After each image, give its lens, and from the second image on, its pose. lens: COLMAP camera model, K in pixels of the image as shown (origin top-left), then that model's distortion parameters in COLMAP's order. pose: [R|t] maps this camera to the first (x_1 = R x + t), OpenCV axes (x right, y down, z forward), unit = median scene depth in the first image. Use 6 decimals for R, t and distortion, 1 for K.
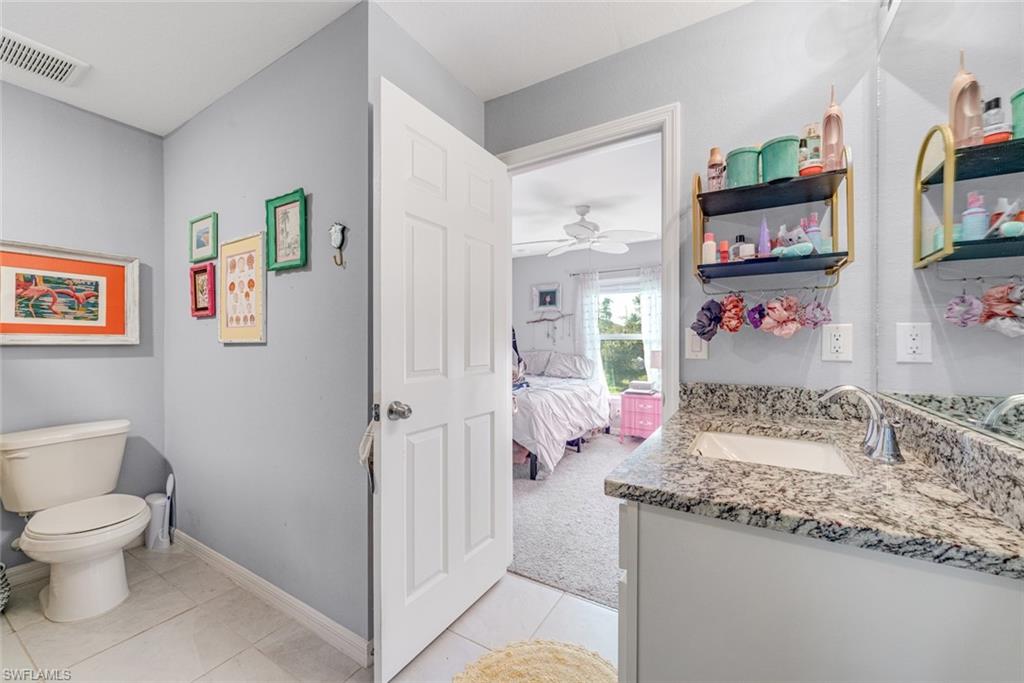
lens RADIAL K [[394.0, 0, 510.3], [0, 394.0, 342.4], [0, 0, 1]] dist [0.001385, 0.000155]
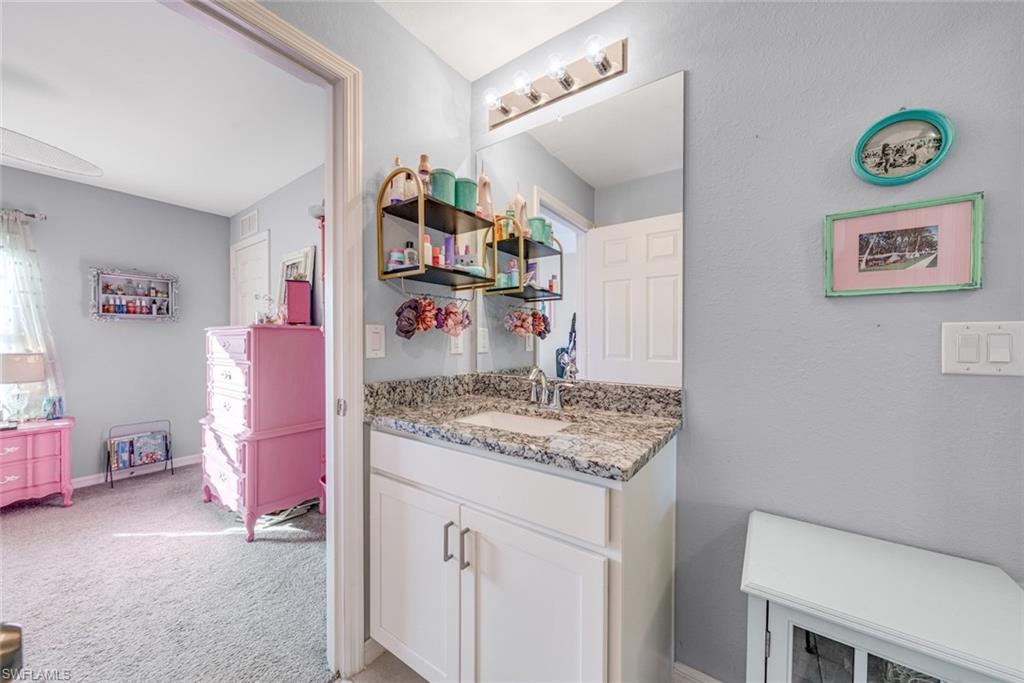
lens RADIAL K [[371.5, 0, 512.2], [0, 371.5, 341.6], [0, 0, 1]] dist [0.000467, -0.000010]
pose [[0.062147, -0.004264, 0.998058, -0.436183], [-0.003614, 0.999983, 0.004497, -0.002440], [-0.998060, -0.003886, 0.062130, 0.678270]]
